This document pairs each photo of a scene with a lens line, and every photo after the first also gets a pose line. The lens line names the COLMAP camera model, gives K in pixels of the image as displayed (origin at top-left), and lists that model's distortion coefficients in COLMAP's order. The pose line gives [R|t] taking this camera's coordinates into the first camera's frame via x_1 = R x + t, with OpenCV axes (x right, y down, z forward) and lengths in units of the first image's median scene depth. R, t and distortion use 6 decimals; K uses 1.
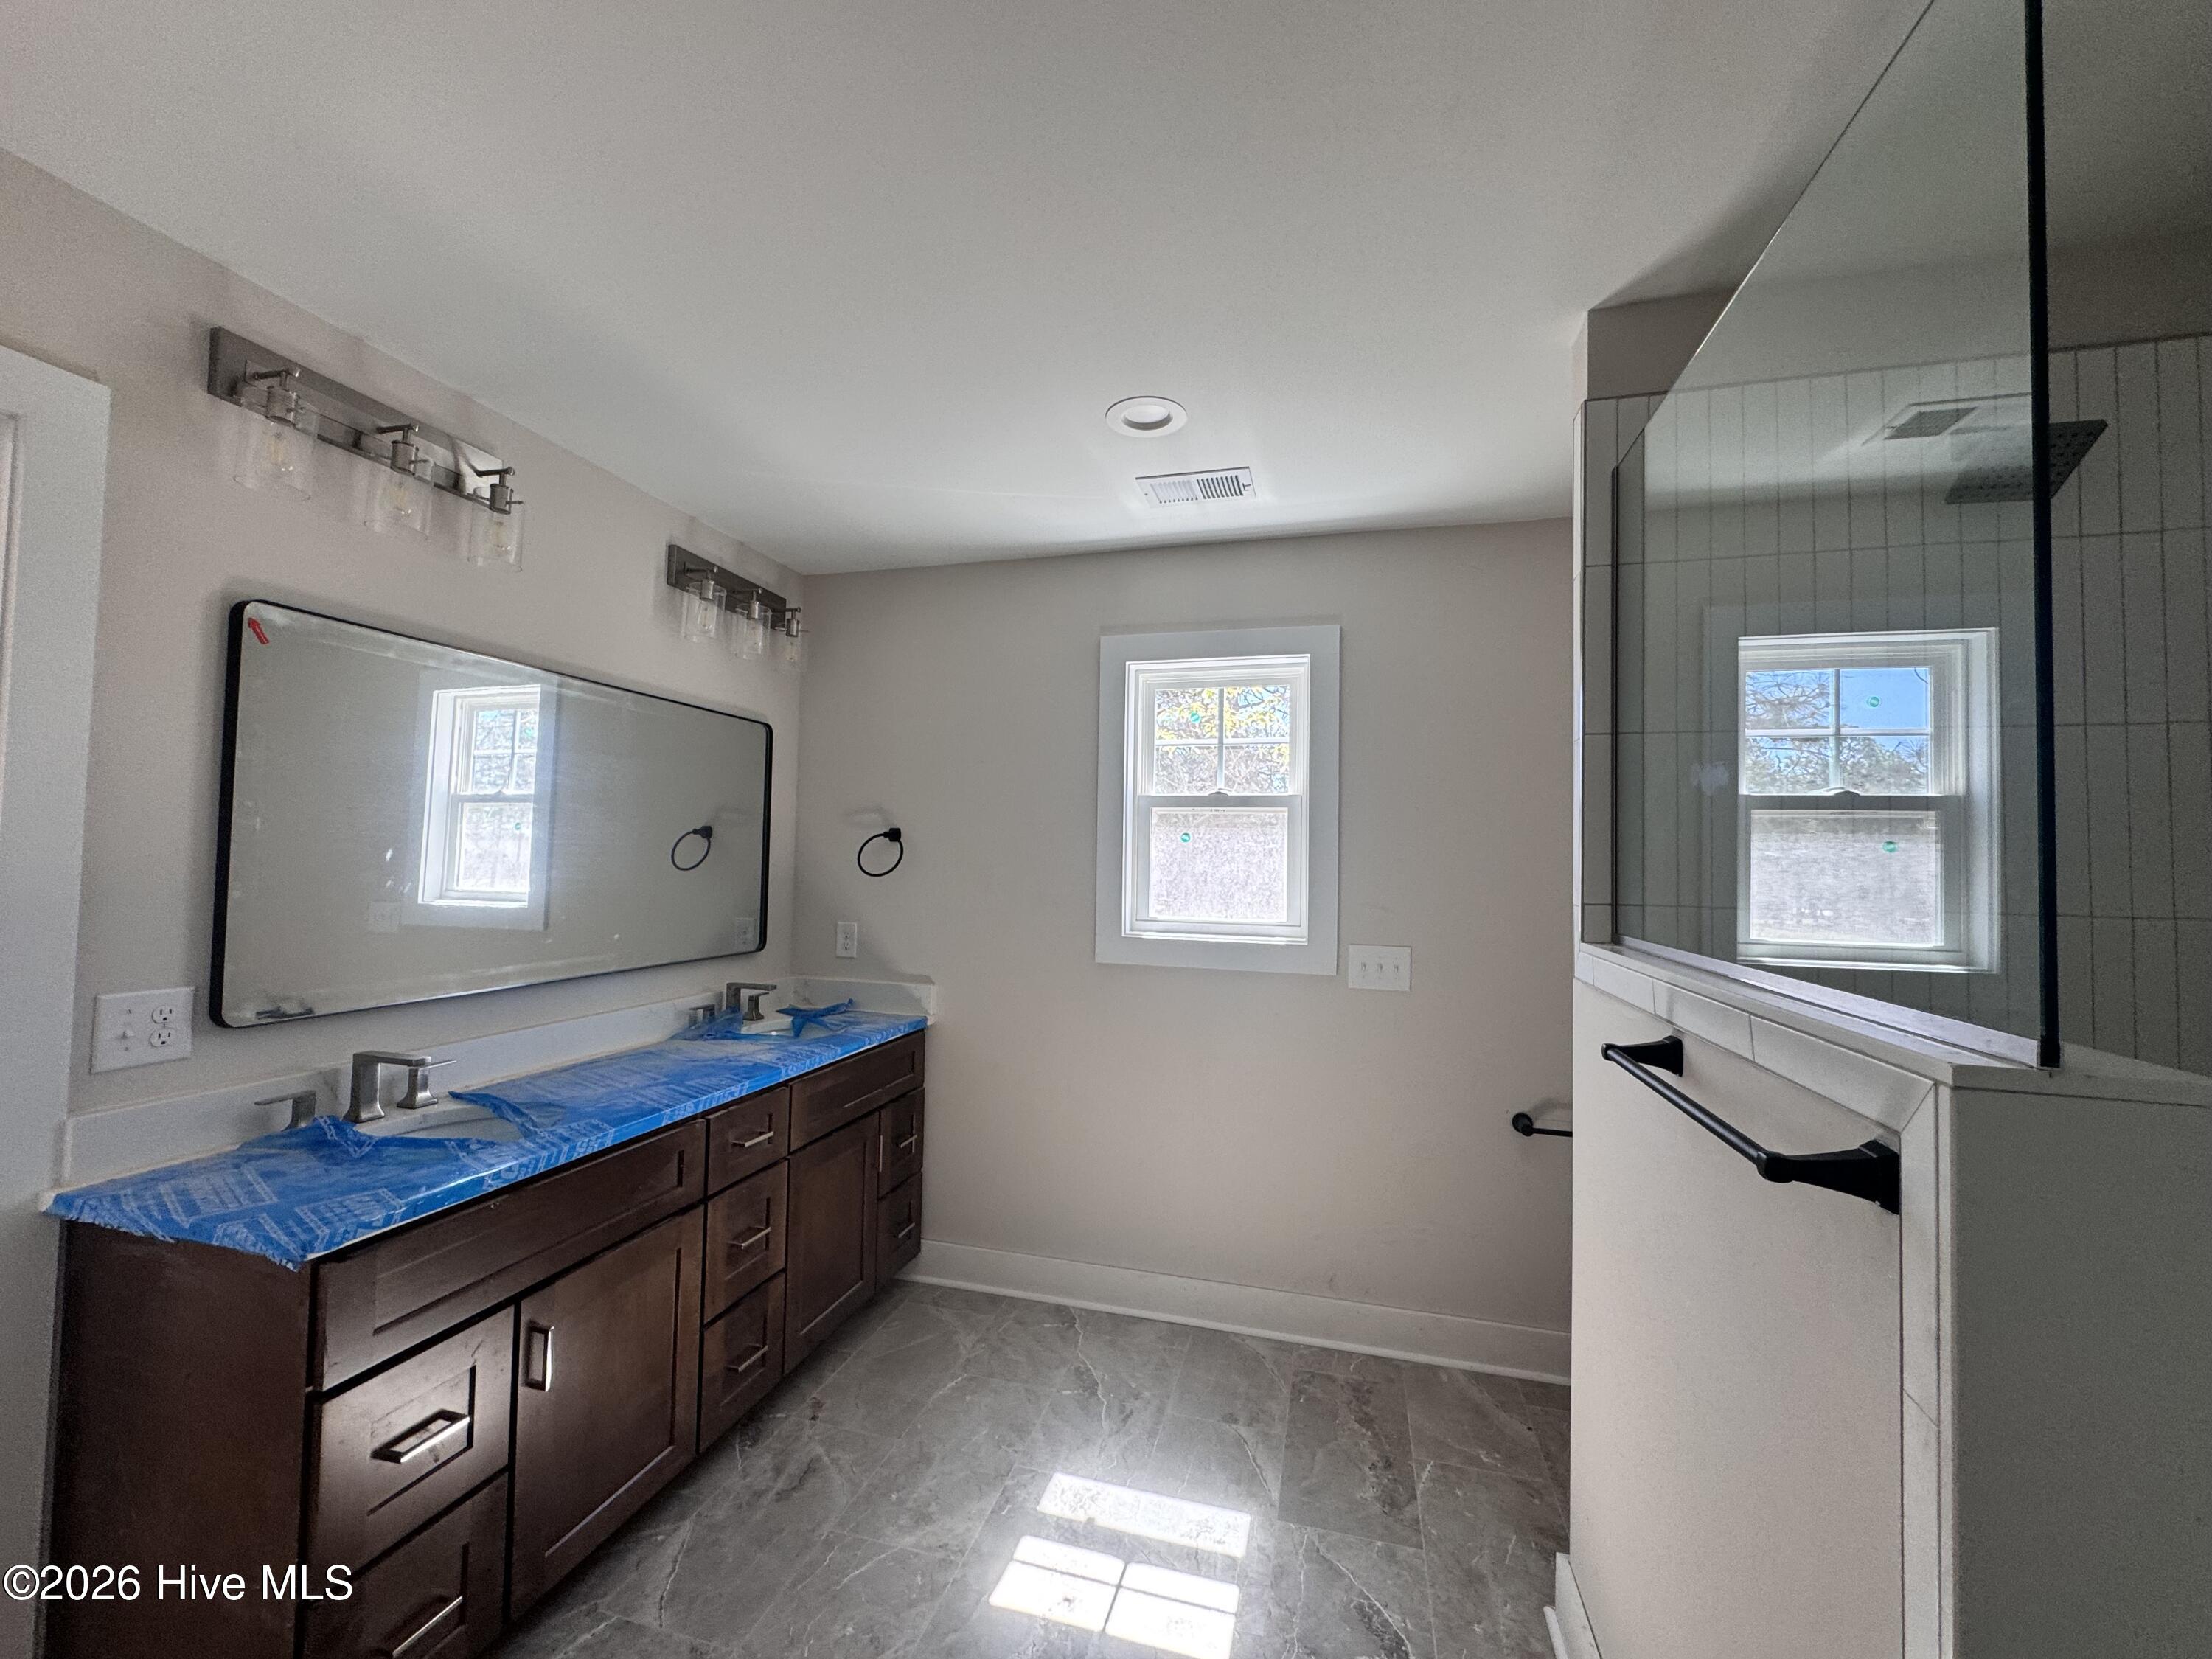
lens RADIAL K [[877.8, 0, 1113.0], [0, 877.8, 836.5], [0, 0, 1]] dist [-0.002921, 0.000069]
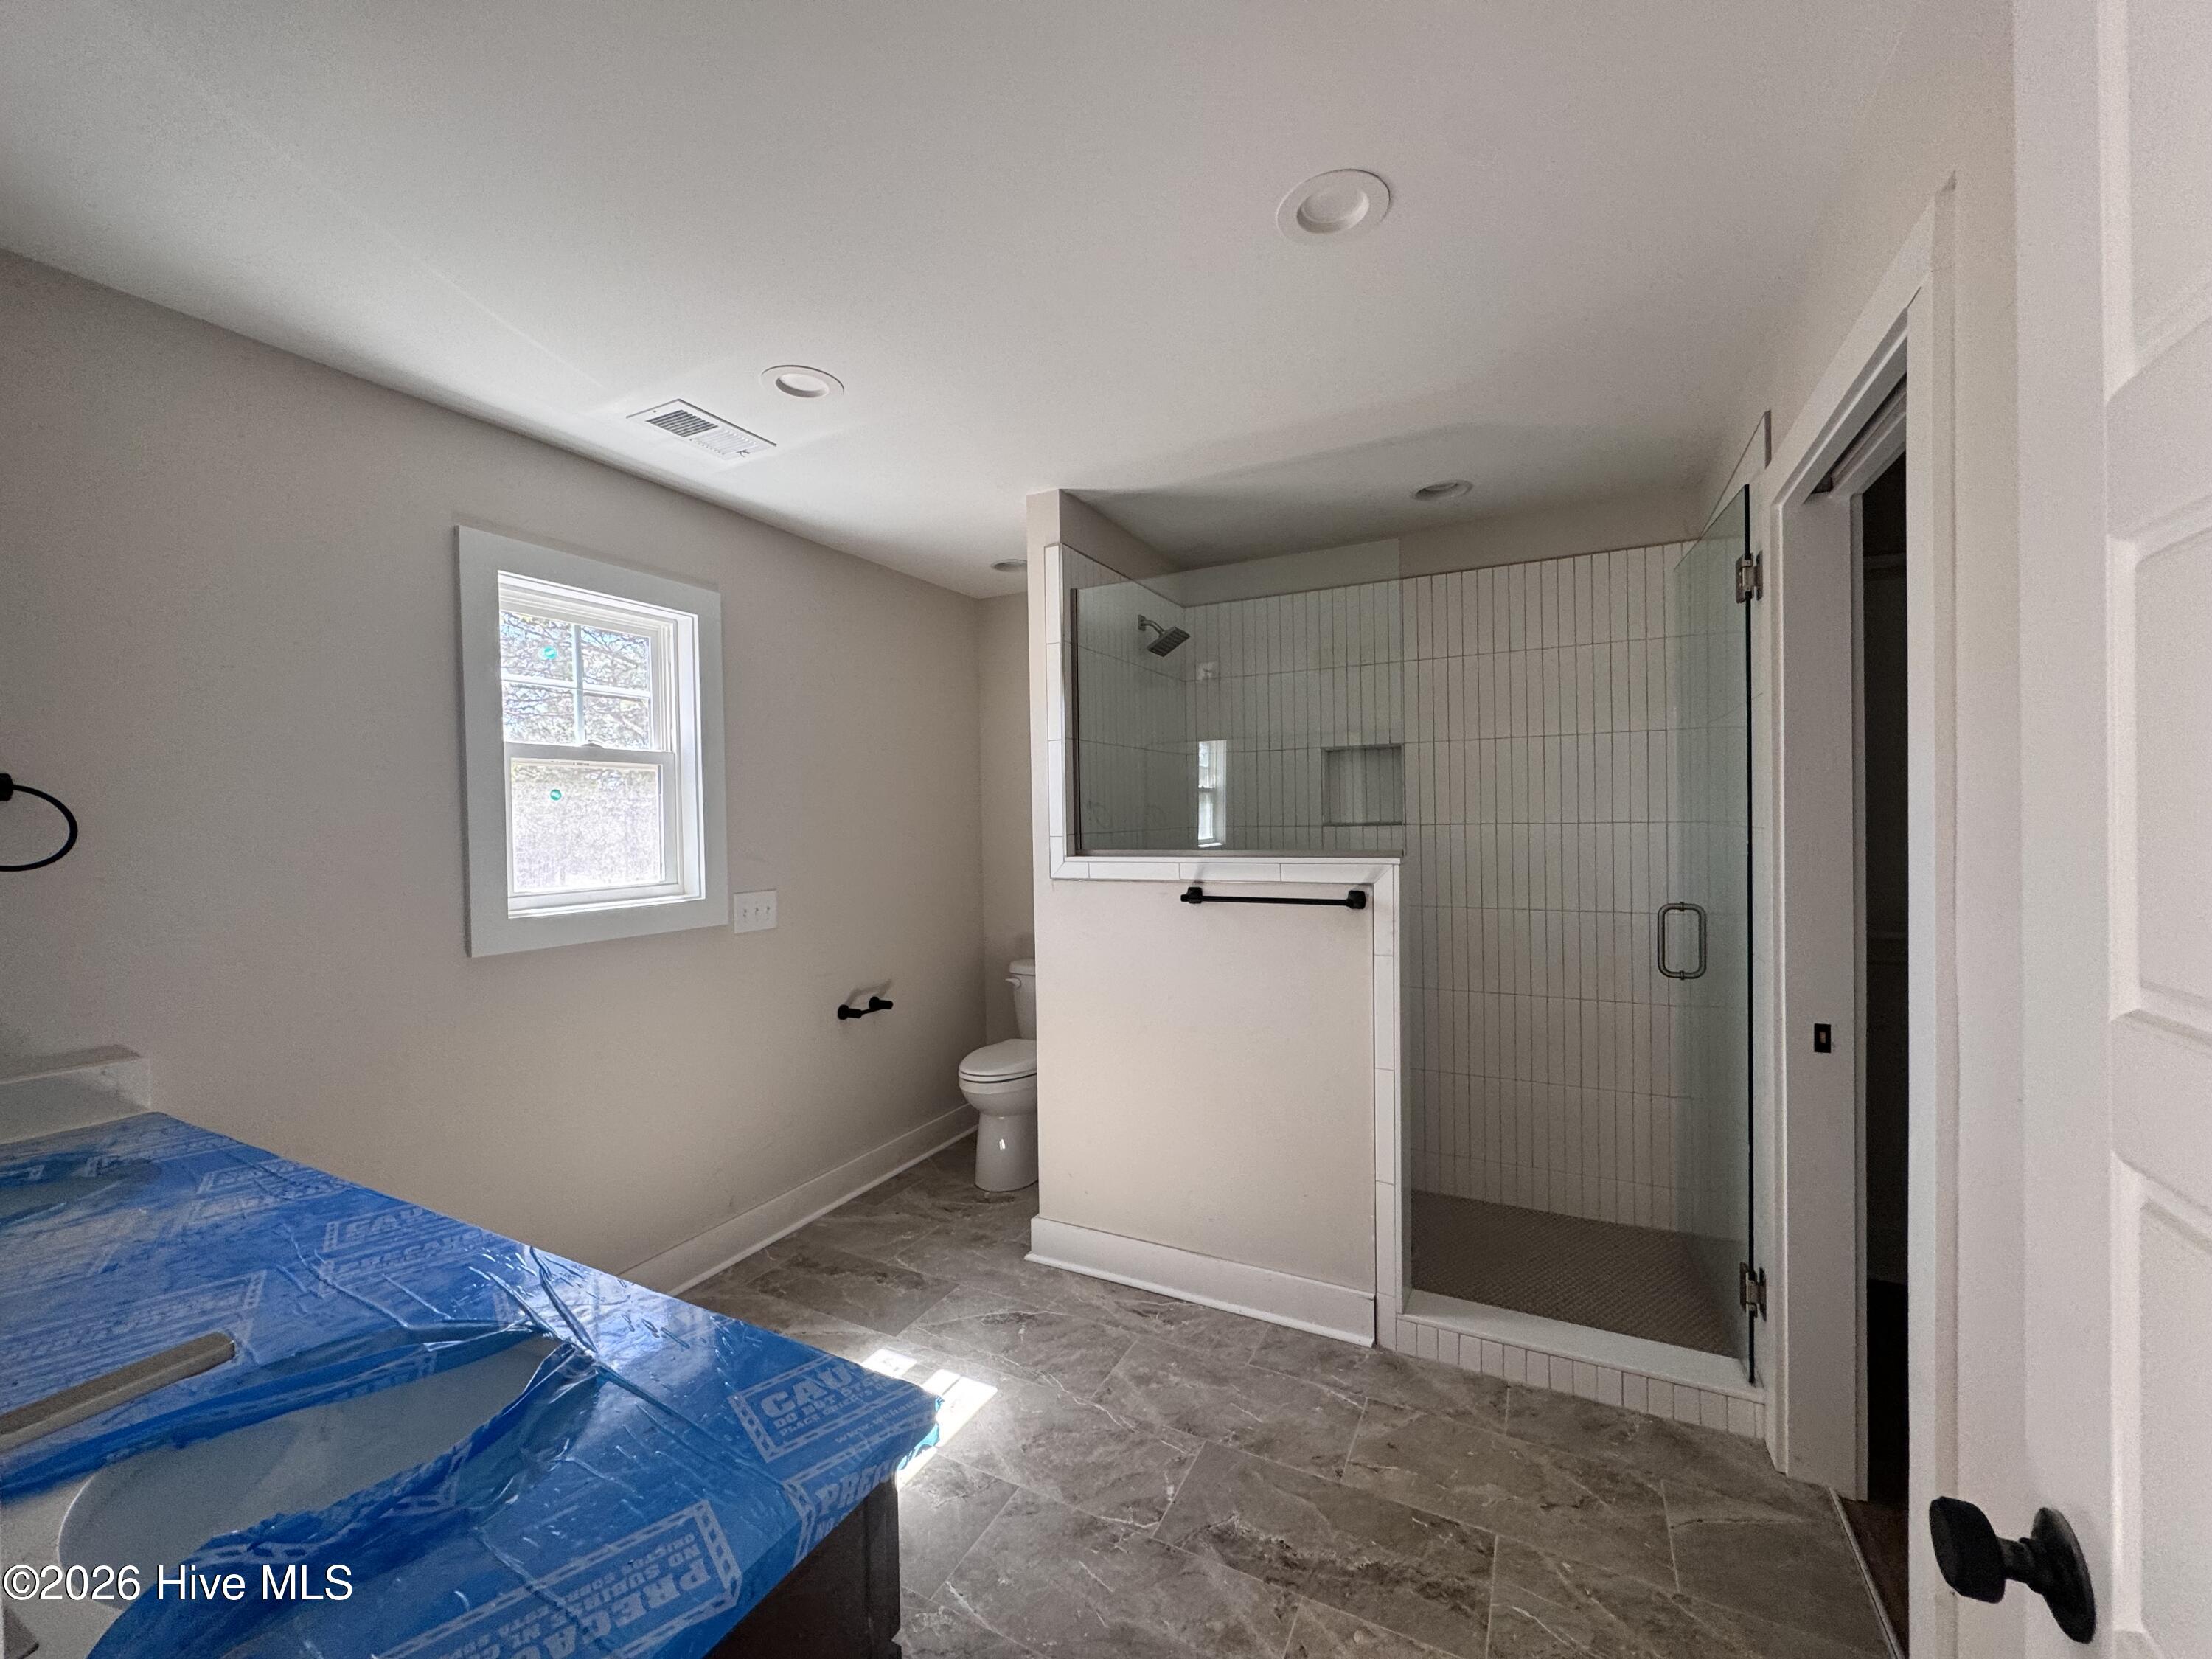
lens RADIAL K [[877.8, 0, 1113.4], [0, 877.8, 828.7], [0, 0, 1]] dist [-0.002921, 0.000069]
pose [[0.211432, -0.039672, 0.976587, -0.680436], [-0.016989, 0.998876, 0.044256, -0.013476], [-0.977245, -0.025949, 0.210520, 0.312798]]
